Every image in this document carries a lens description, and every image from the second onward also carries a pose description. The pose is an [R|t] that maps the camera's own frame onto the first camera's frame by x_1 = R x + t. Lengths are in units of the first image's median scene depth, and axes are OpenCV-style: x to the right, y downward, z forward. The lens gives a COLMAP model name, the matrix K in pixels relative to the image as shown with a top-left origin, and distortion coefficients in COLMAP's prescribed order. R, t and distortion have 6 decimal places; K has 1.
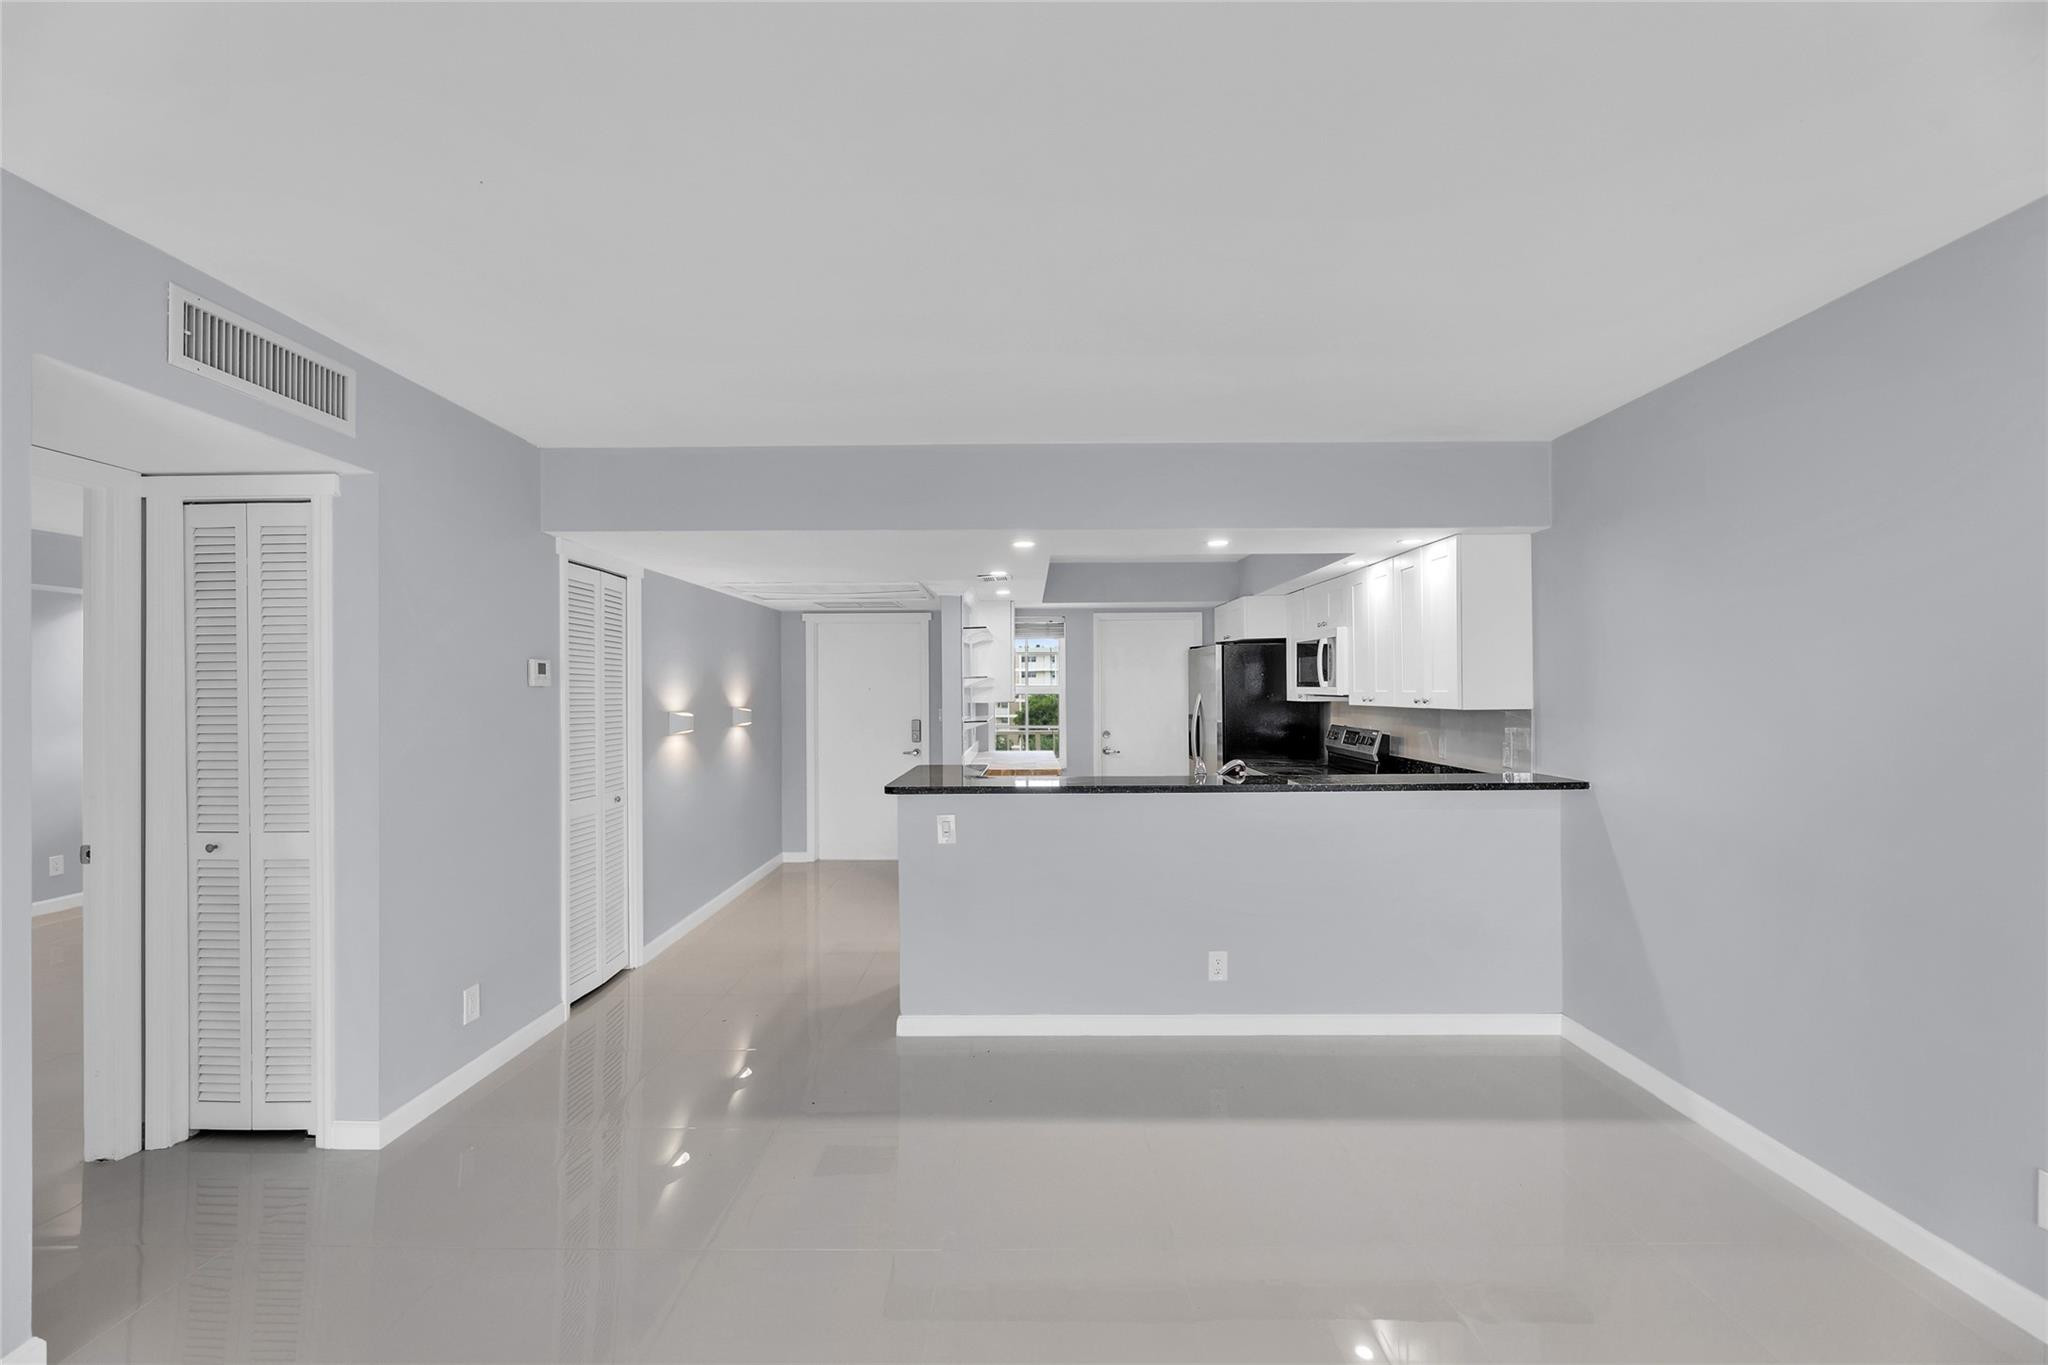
lens RADIAL K [[863.9, 0, 1024.0], [0, 863.9, 682.5], [0, 0, 1]] dist [-0.001777, -0.000154]
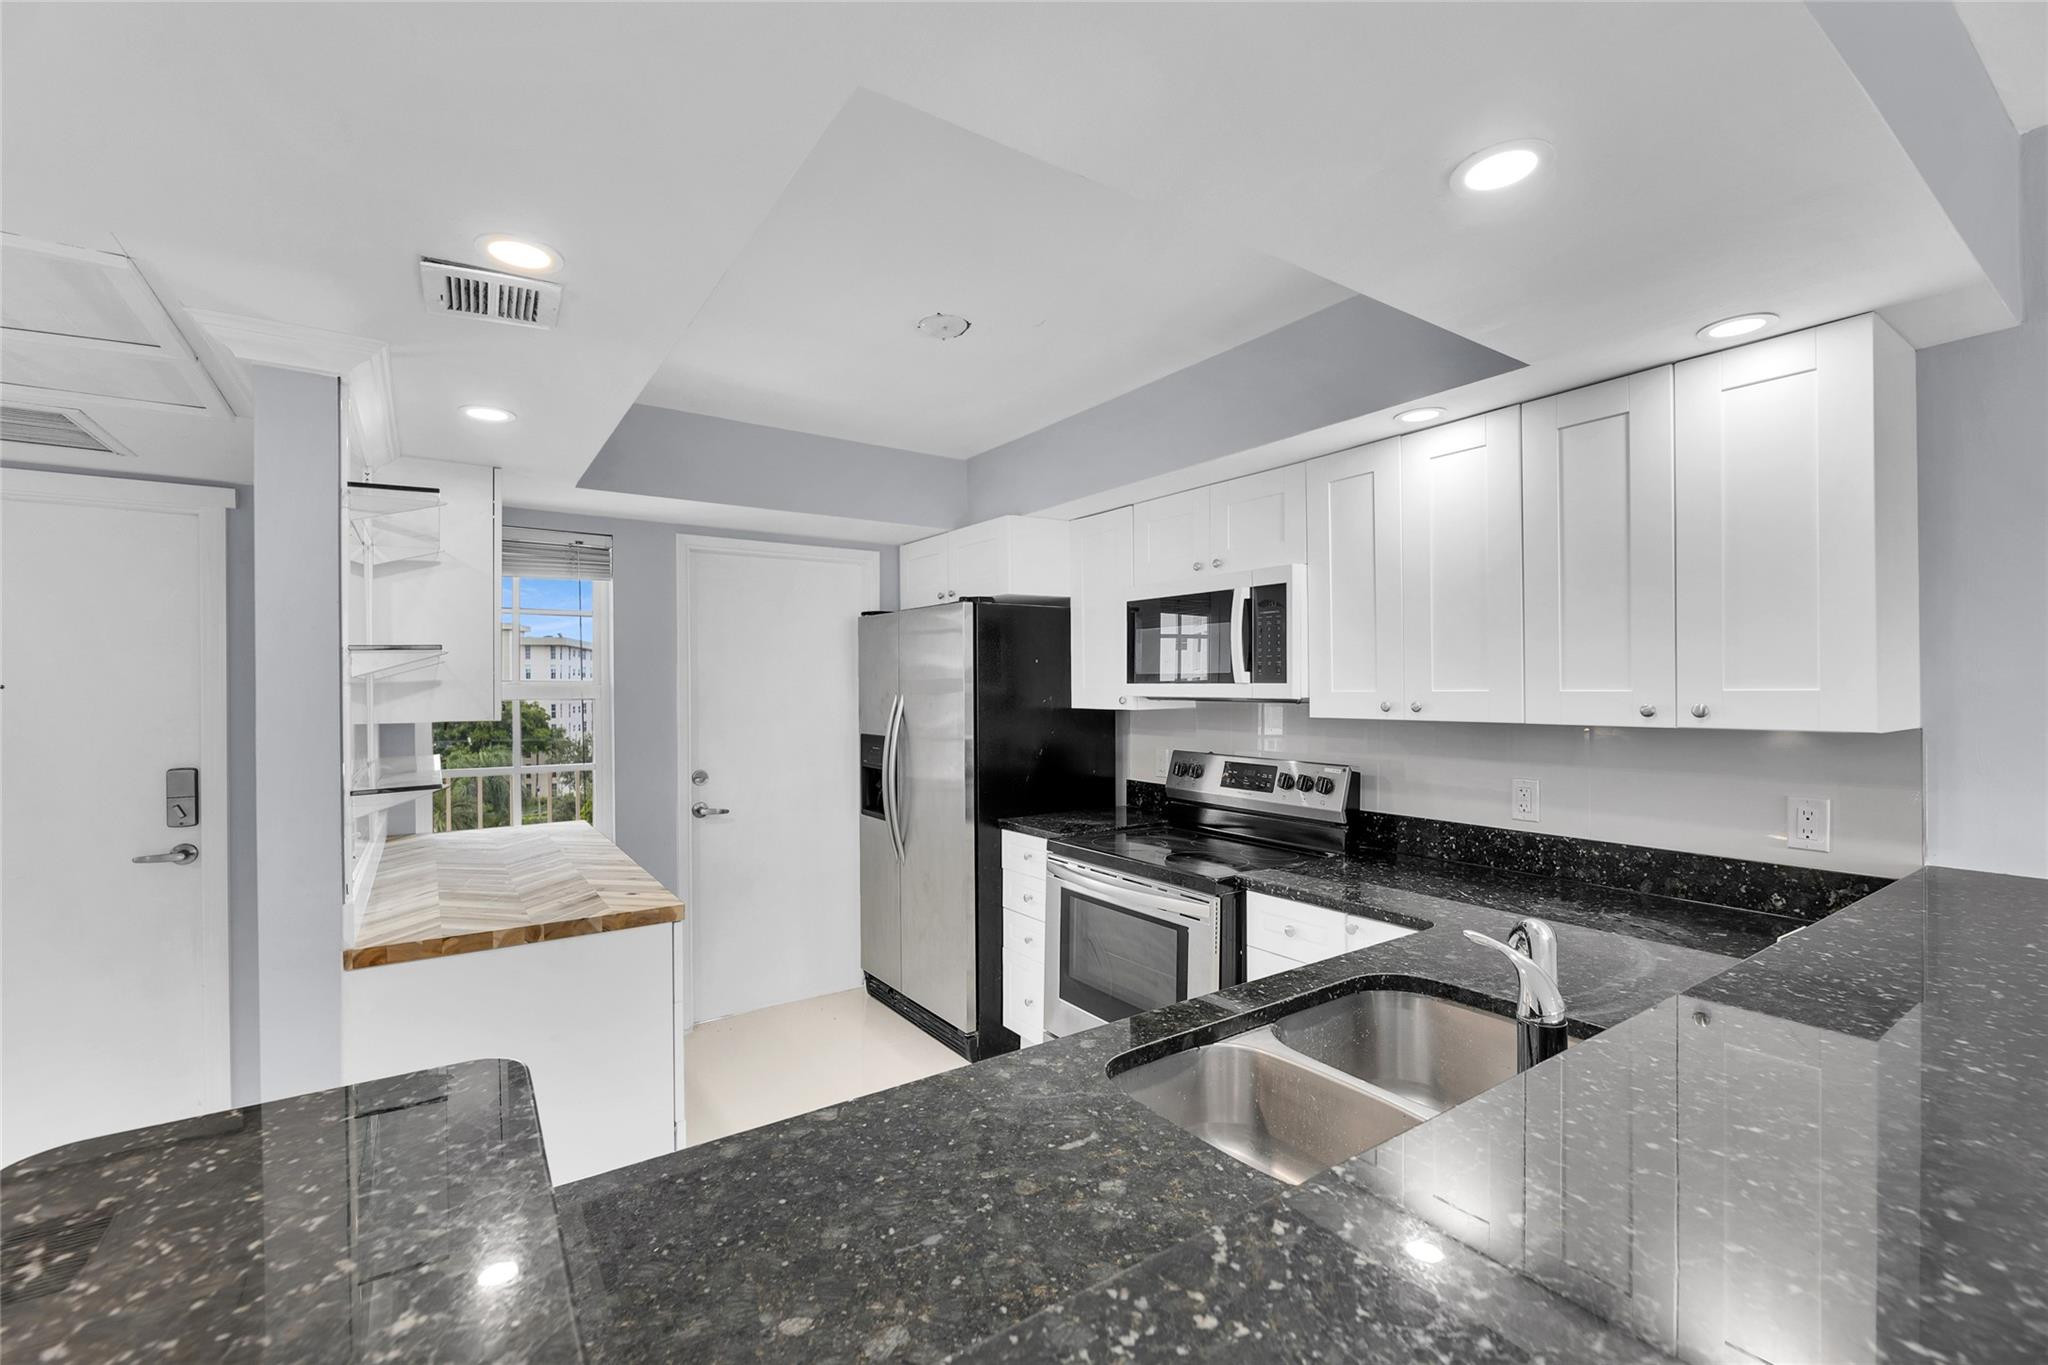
lens RADIAL K [[855.2, 0, 1023.0], [0, 855.2, 695.5], [0, 0, 1]] dist [0.000205, -0.000098]
pose [[0.818297, -0.002759, 0.574789, -0.048708], [-0.004439, 0.999928, 0.011118, 0.007127], [-0.574779, -0.011649, 0.818226, 0.609472]]
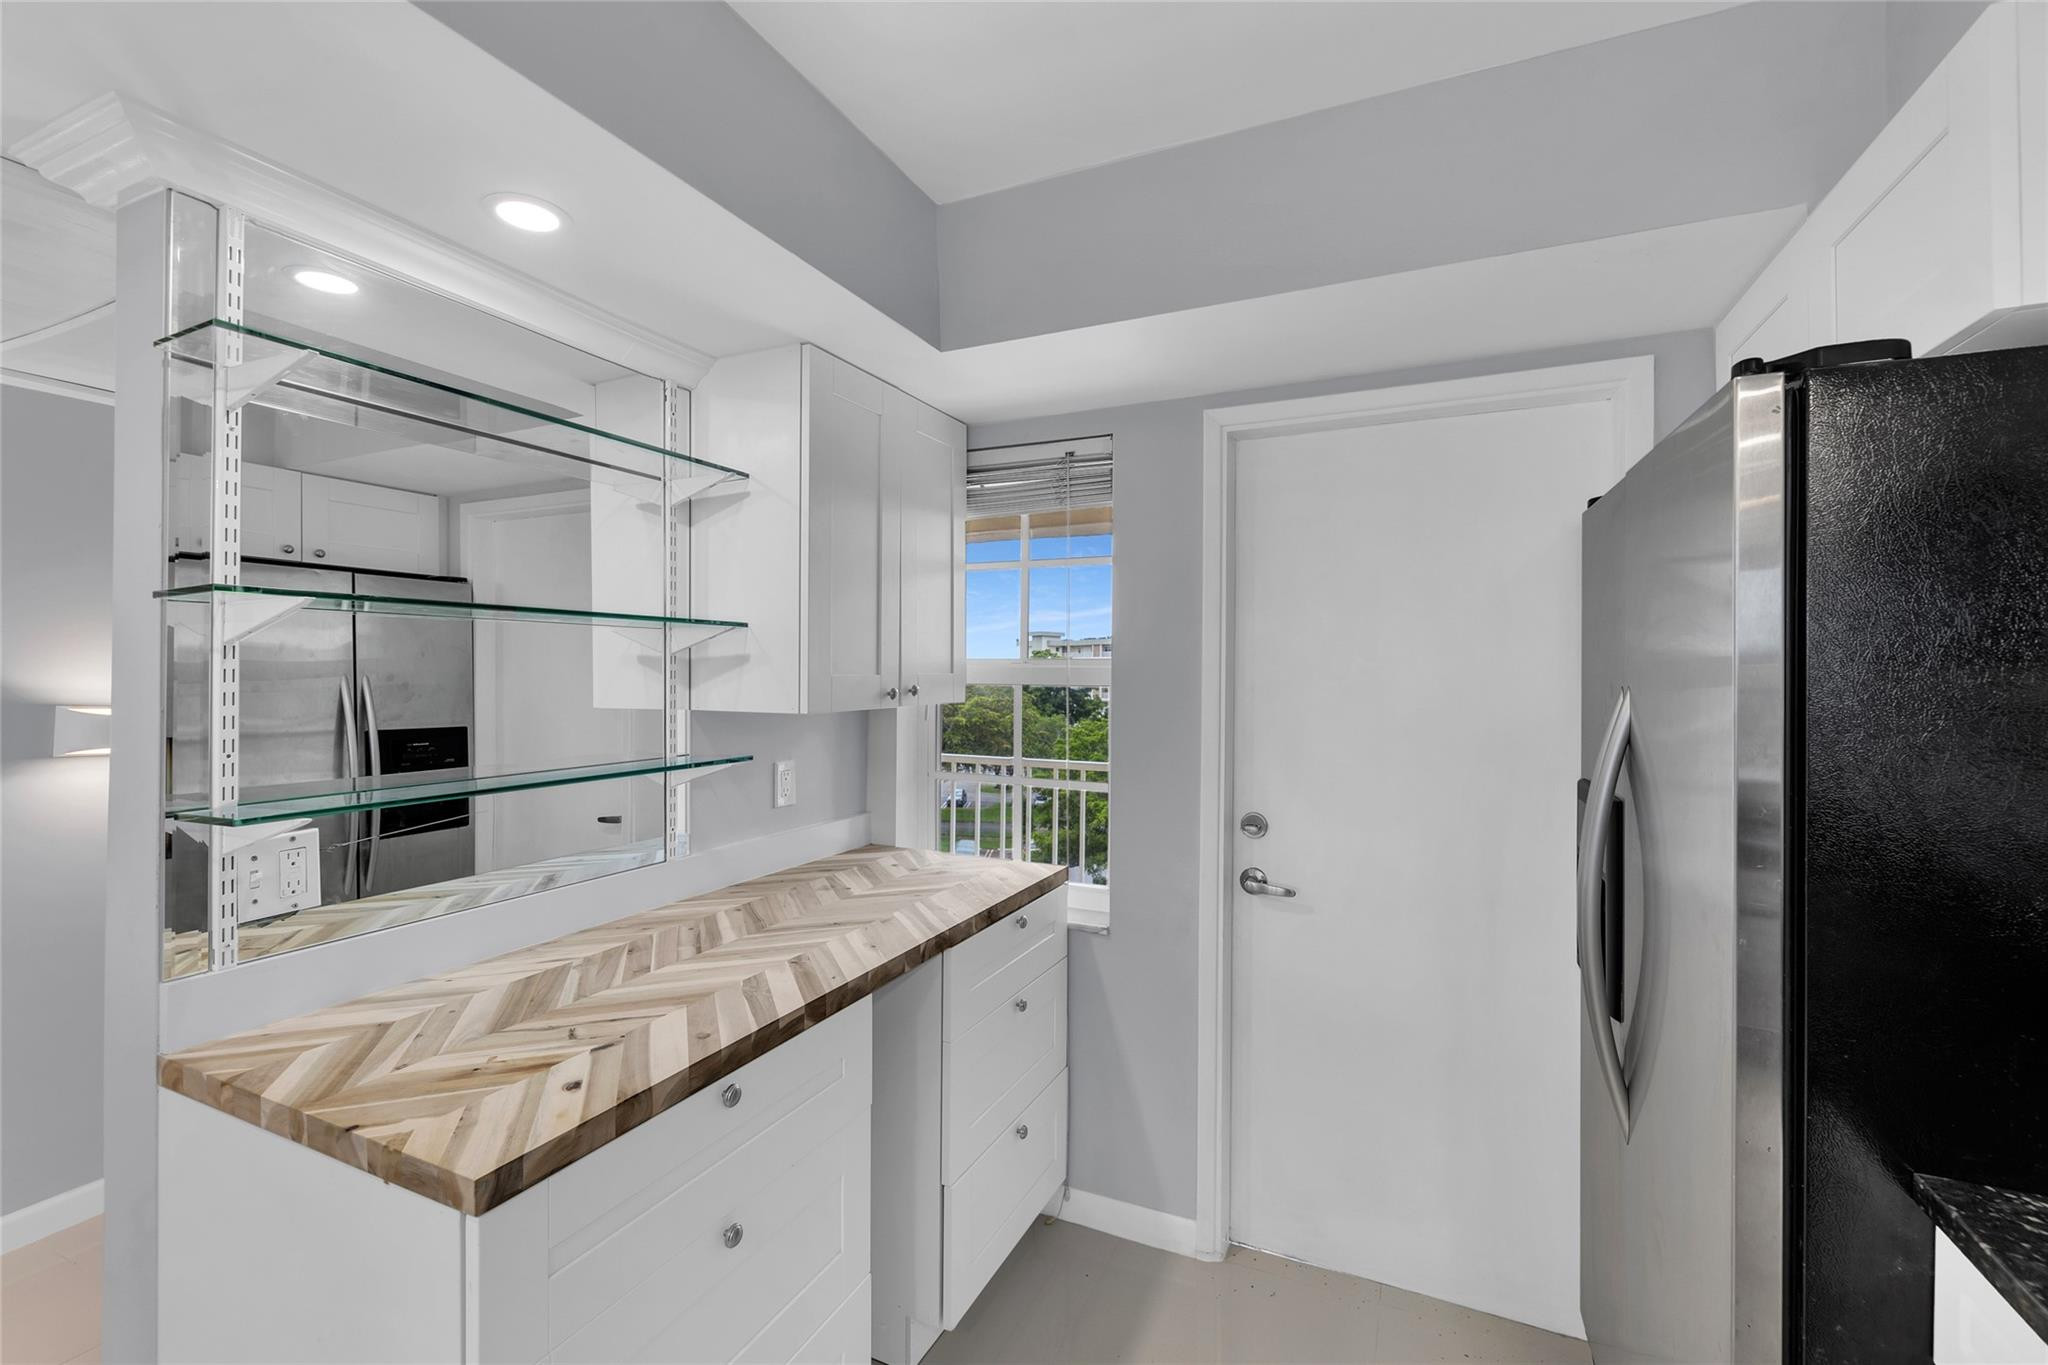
lens RADIAL K [[884.1, 0, 1015.7], [0, 884.1, 671.3], [0, 0, 1]] dist [-0.003407, -0.000157]
pose [[0.907314, 0.011734, -0.420289, 0.188604], [-0.010614, 0.999931, 0.005004, 0.009264], [0.420319, -0.000079, 0.907376, 0.885247]]
